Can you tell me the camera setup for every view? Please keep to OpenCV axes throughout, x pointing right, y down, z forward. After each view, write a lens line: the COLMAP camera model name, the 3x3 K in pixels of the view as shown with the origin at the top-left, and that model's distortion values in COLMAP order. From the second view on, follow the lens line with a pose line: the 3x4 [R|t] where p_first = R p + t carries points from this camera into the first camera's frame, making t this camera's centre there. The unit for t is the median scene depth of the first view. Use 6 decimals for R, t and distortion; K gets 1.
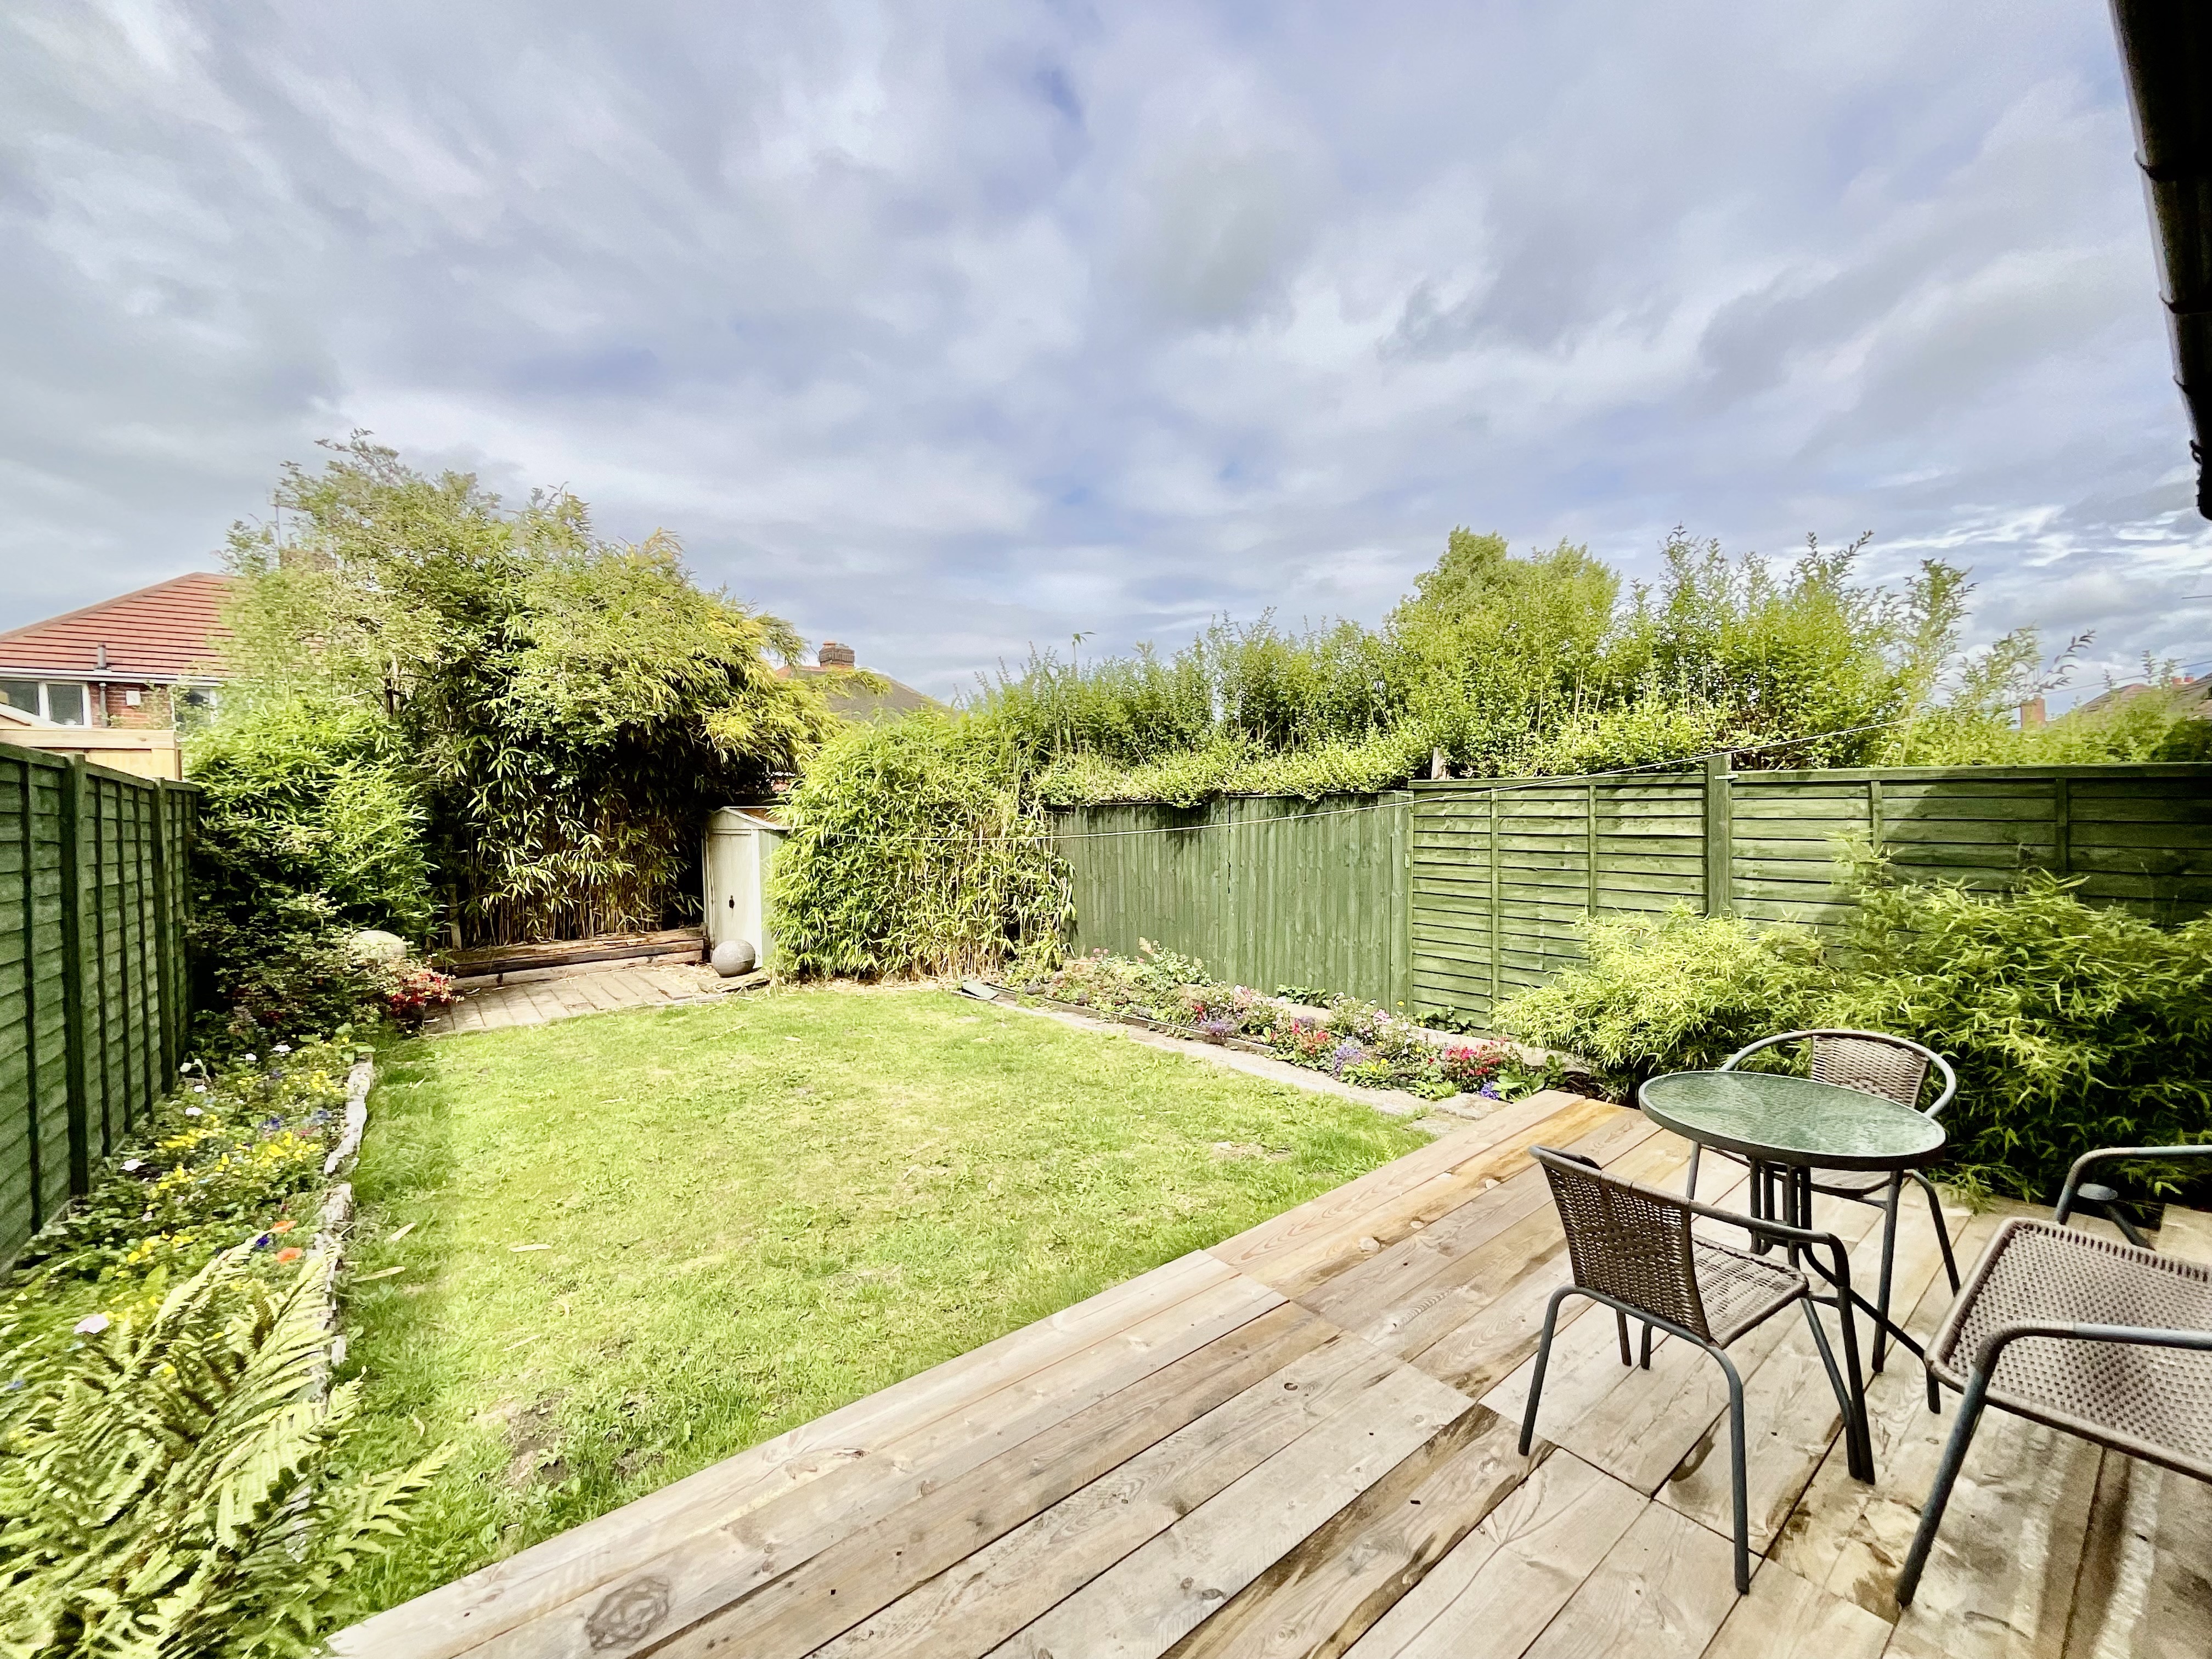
lens RADIAL K [[903.3, 0, 1104.6], [0, 903.3, 820.1], [0, 0, 1]] dist [-0.003042, 0.001172]
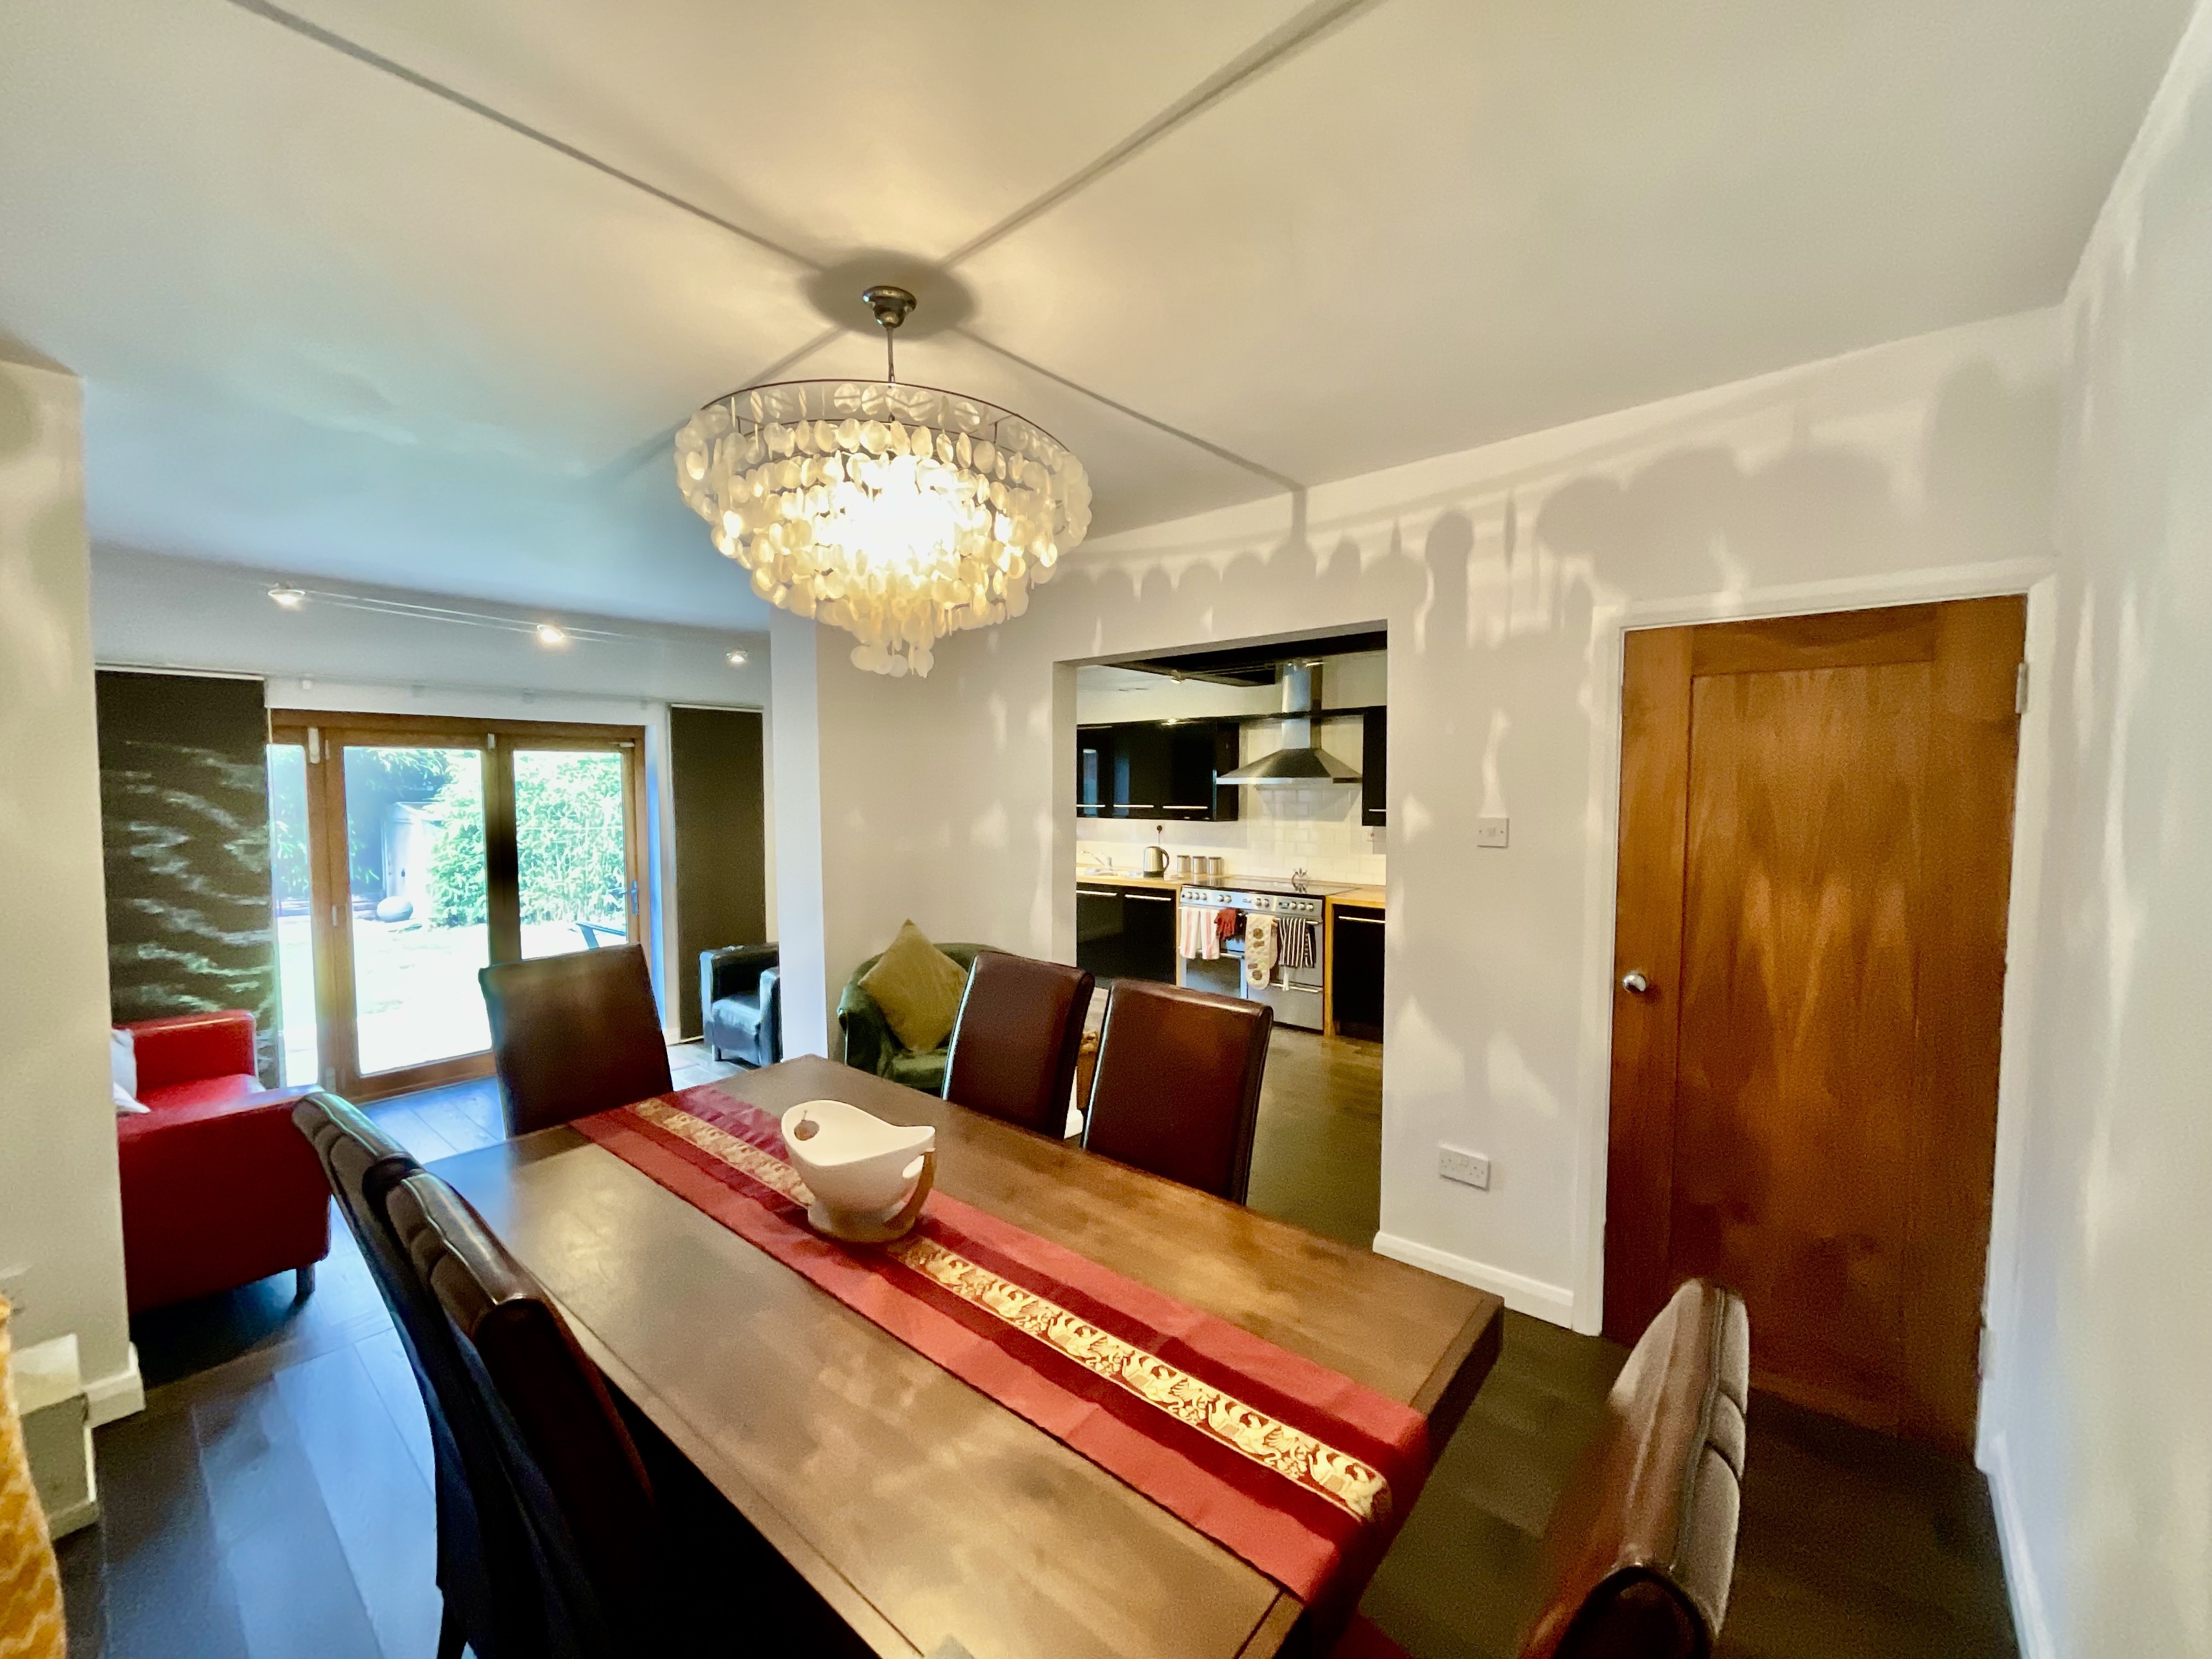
lens RADIAL K [[903.3, 0, 1110.9], [0, 903.3, 838.0], [0, 0, 1]] dist [-0.003042, 0.001172]
pose [[0.977266, 0.009907, 0.211787, 0.395614], [-0.016376, 0.999451, 0.028812, -0.020983], [-0.211386, -0.031625, 0.976891, -0.638732]]
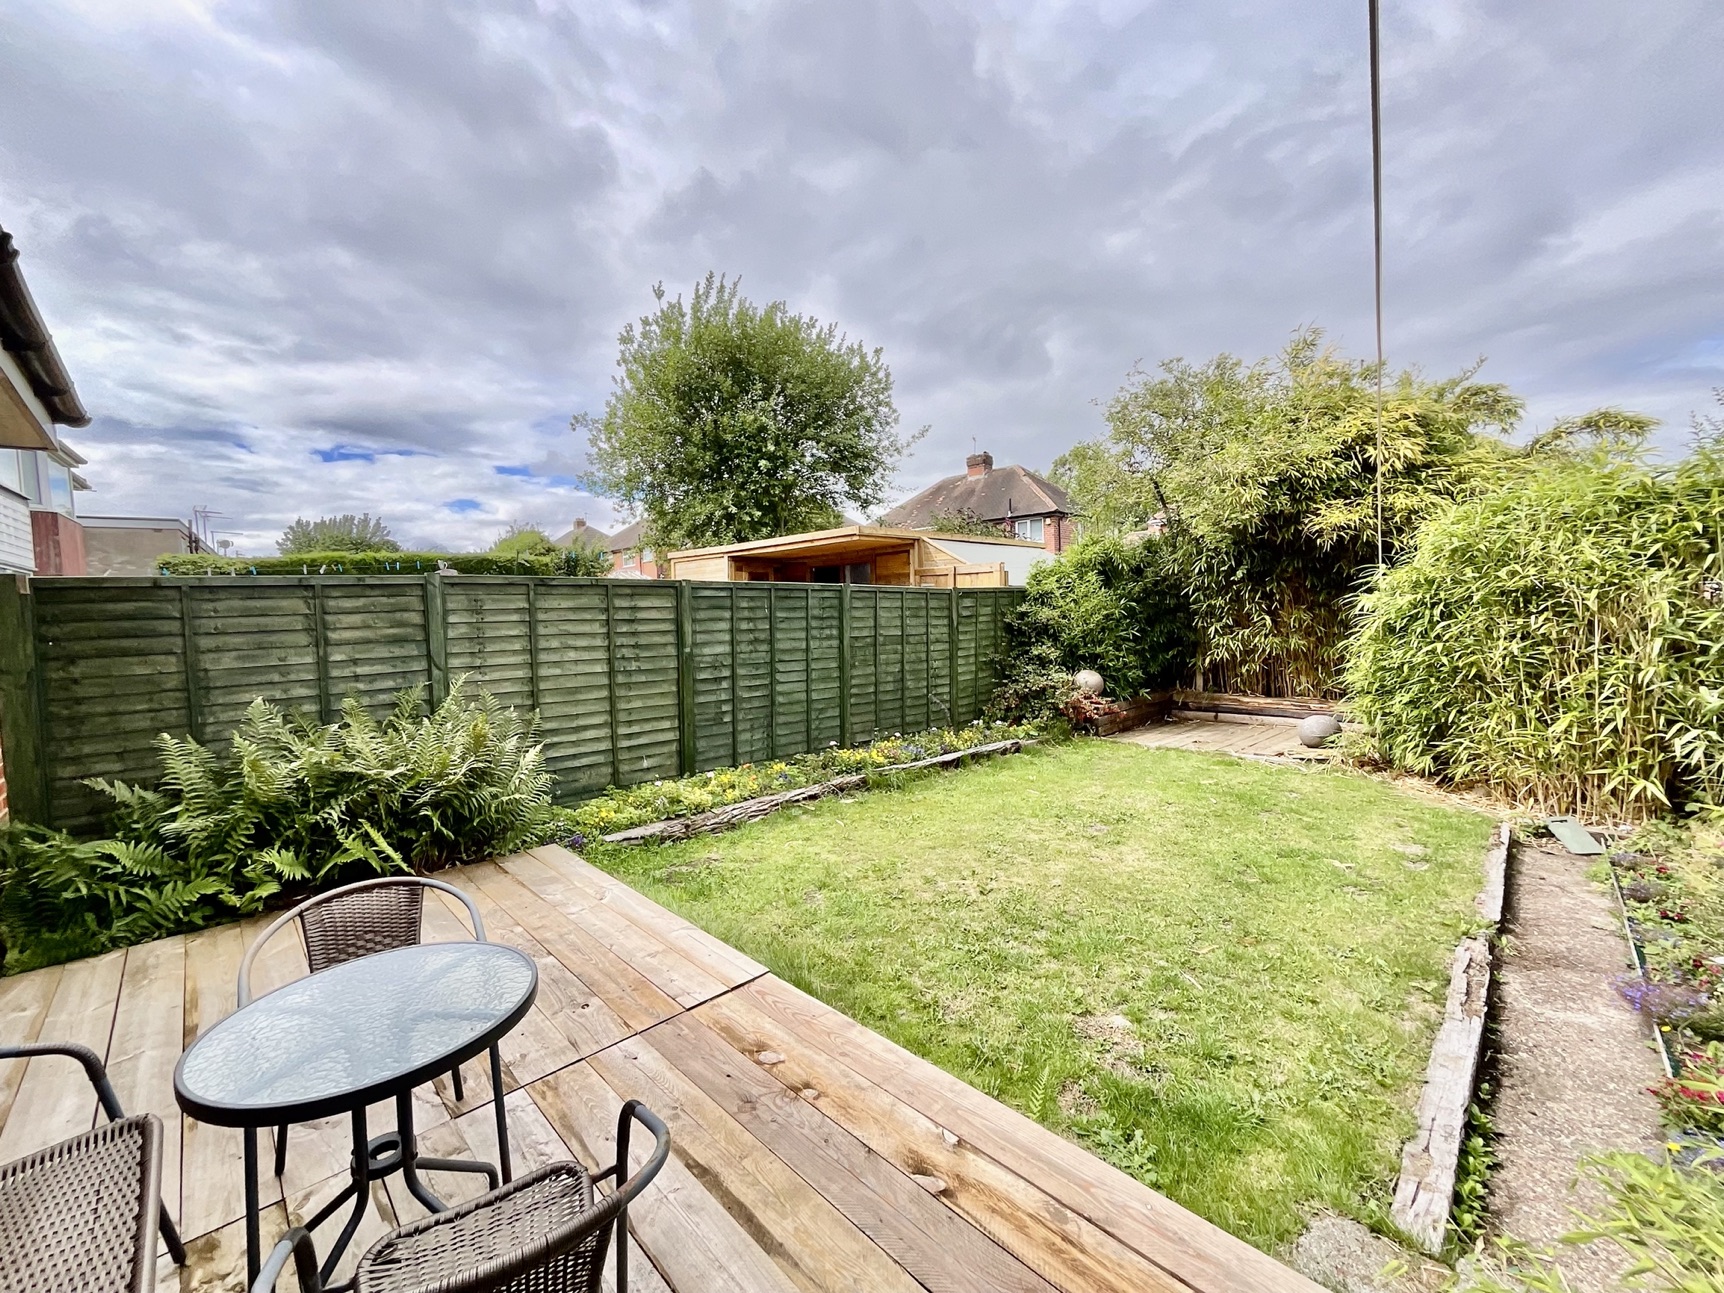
lens RADIAL K [[704.0, 0, 859.2], [0, 704.0, 650.6], [0, 0, 1]] dist [-0.003042, 0.001172]
pose [[0.093533, 0.075824, -0.992725, 0.368319], [0.006978, 0.997021, 0.076809, -0.014647], [0.995592, -0.014111, 0.092725, 0.363037]]
